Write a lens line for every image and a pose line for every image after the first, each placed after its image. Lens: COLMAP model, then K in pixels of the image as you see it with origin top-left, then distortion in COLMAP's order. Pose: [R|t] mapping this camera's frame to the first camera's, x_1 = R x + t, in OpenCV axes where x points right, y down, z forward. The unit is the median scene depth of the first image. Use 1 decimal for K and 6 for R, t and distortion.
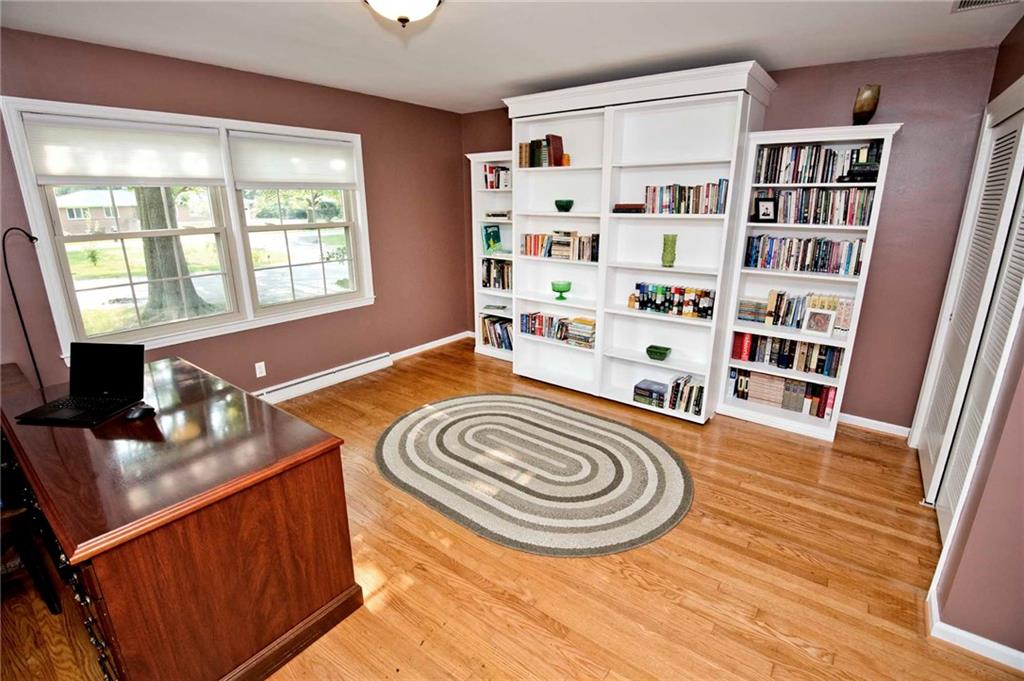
lens RADIAL K [[471.4, 0, 512.0], [0, 471.4, 340.5], [0, 0, 1]] dist [-0.036865, -0.000523]
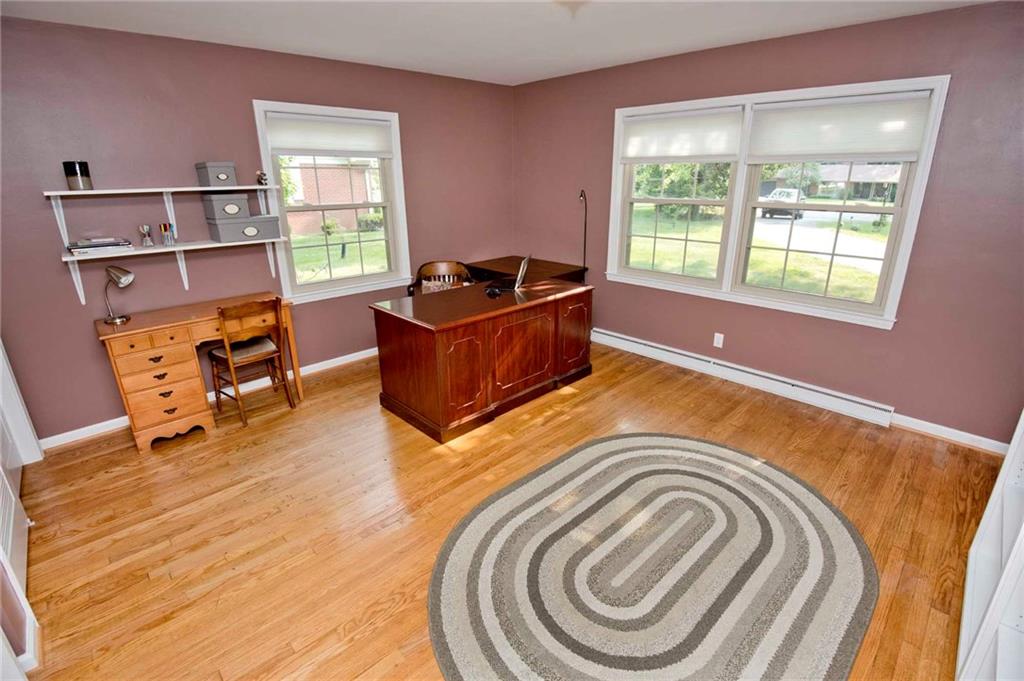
lens RADIAL K [[468.0, 0, 516.0], [0, 468.0, 335.4], [0, 0, 1]] dist [-0.002529, -0.025511]
pose [[-0.161516, 0.316733, -0.934662, 0.766539], [-0.272296, 0.896029, 0.350695, -0.287725], [0.948561, 0.311147, -0.058478, 0.954660]]
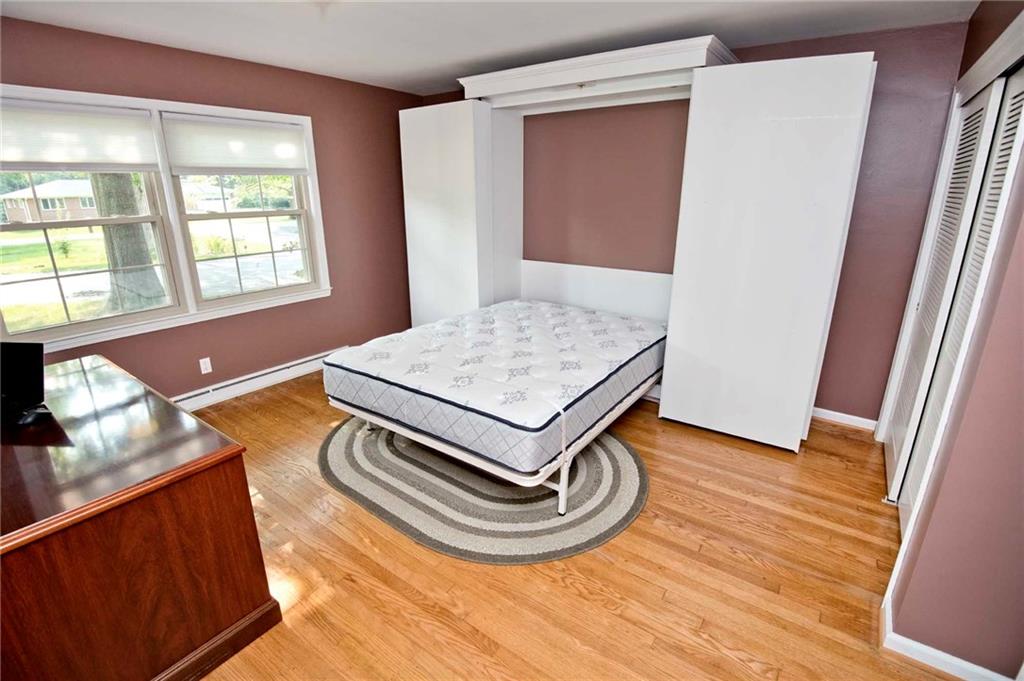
lens RADIAL K [[471.4, 0, 512.0], [0, 471.4, 340.5], [0, 0, 1]] dist [-0.036865, -0.000523]
pose [[0.999706, -0.007597, 0.023031, 0.098100], [0.007108, 0.999750, 0.021216, -0.007422], [-0.023186, -0.021046, 0.999510, 0.060297]]
